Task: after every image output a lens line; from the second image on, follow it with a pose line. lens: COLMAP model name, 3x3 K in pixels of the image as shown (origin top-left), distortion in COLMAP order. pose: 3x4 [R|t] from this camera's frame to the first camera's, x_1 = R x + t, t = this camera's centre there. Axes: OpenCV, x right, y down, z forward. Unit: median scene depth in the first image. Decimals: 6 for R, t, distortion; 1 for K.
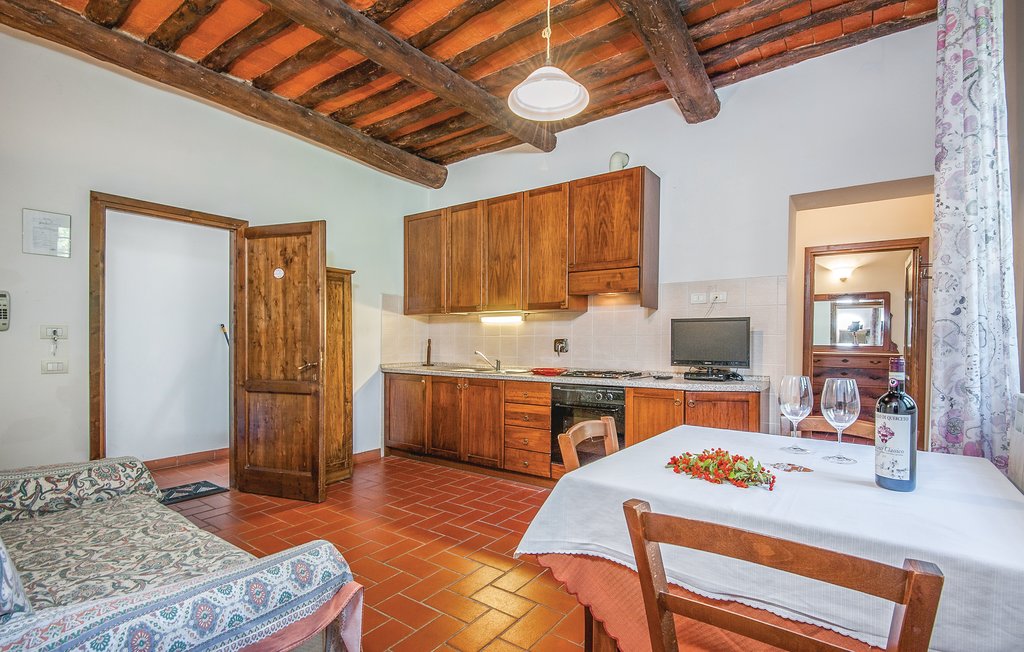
lens RADIAL K [[477.6, 0, 515.3], [0, 477.6, 335.6], [0, 0, 1]] dist [0.001170, 0.000173]
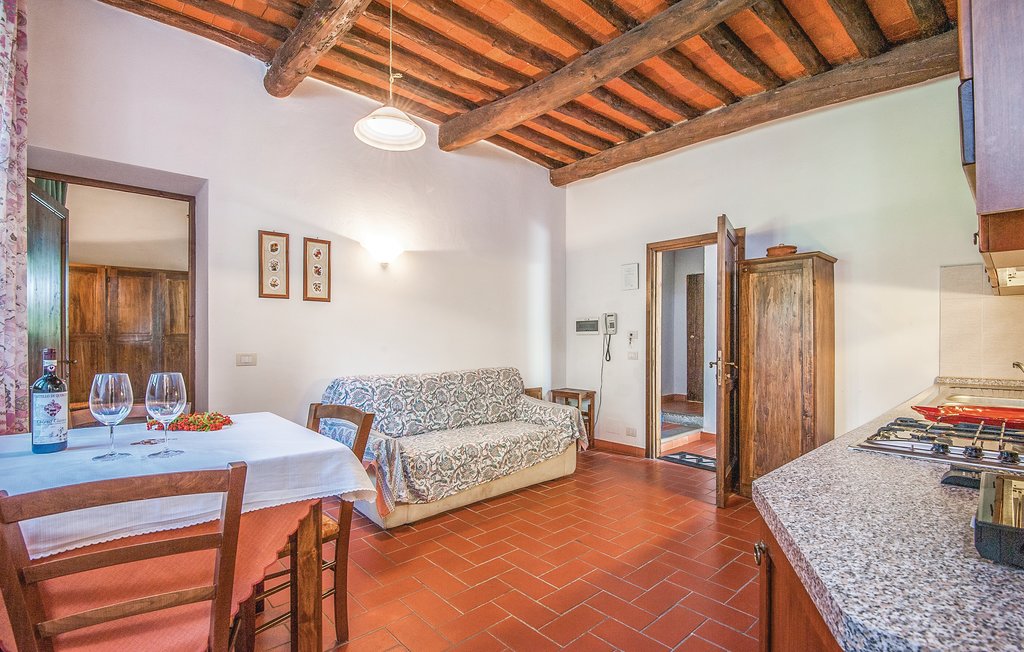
lens RADIAL K [[477.6, 0, 515.3], [0, 477.6, 335.6], [0, 0, 1]] dist [0.001170, 0.000173]
pose [[-0.201984, -0.006661, -0.979366, 0.167410], [0.008679, 0.999925, -0.008591, 0.001671], [0.979350, -0.010235, -0.201912, 0.209310]]
